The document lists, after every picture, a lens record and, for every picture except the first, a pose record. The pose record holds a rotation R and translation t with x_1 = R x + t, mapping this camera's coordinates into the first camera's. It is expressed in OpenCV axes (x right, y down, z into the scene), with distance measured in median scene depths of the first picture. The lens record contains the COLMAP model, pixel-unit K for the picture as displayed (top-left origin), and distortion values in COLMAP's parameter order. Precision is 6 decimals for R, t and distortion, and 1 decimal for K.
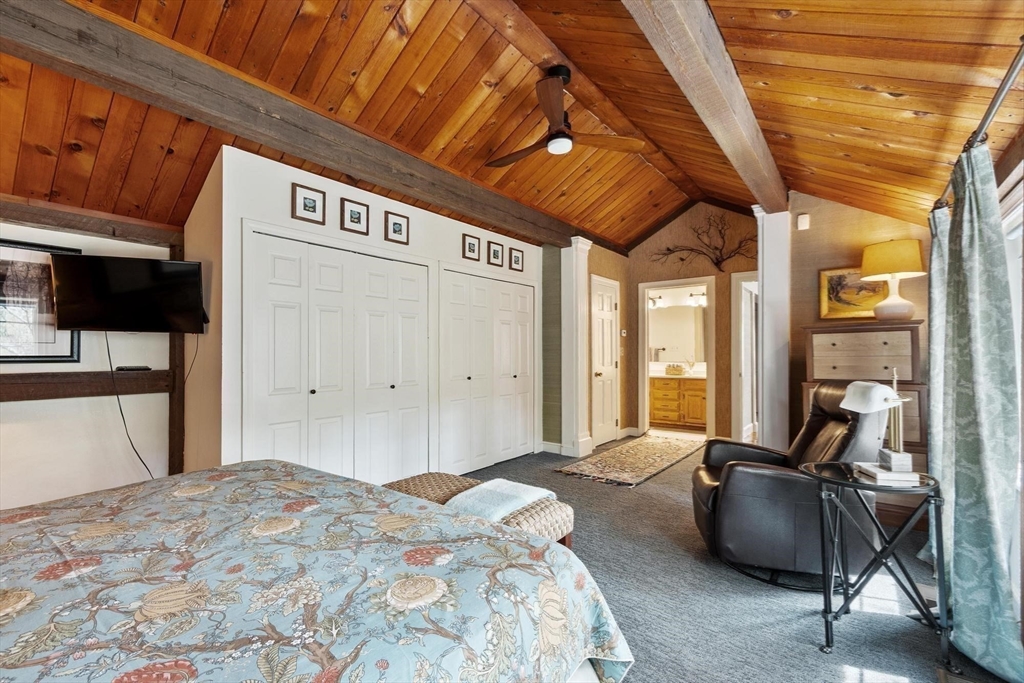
lens RADIAL K [[455.4, 0, 482.7], [0, 455.4, 347.3], [0, 0, 1]] dist [0.002192, 0.000089]
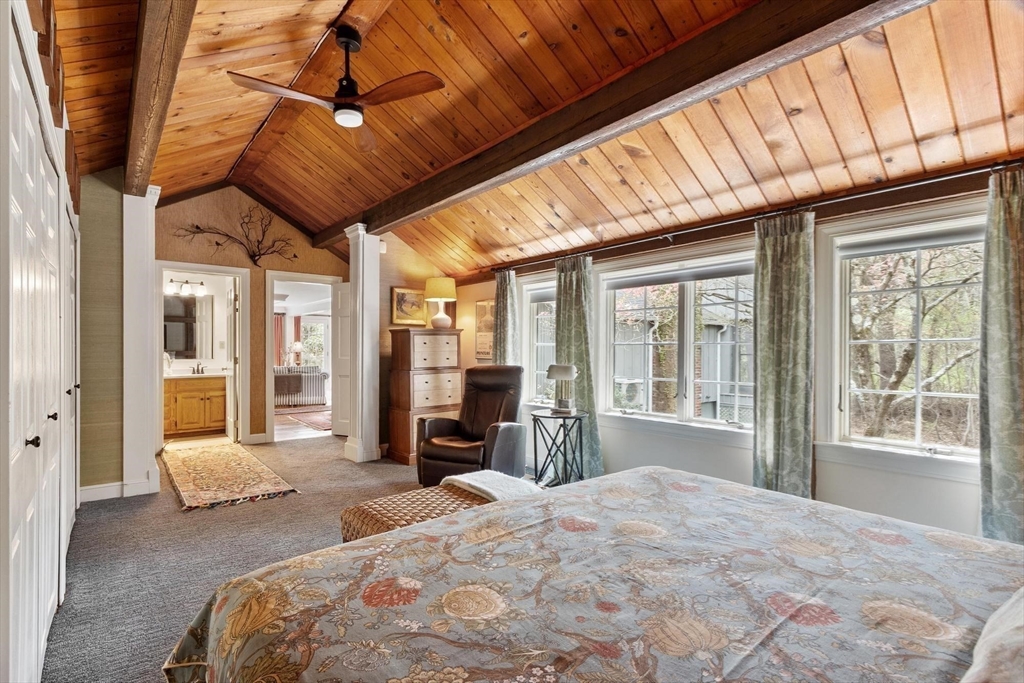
lens RADIAL K [[449.0, 0, 530.4], [0, 449.0, 349.8], [0, 0, 1]] dist [0.002040, 0.000090]
pose [[0.205463, 0.002017, 0.978663, -0.462999], [-0.014489, 0.999895, 0.000982, 0.007248], [-0.978558, -0.014381, 0.205471, 0.340126]]
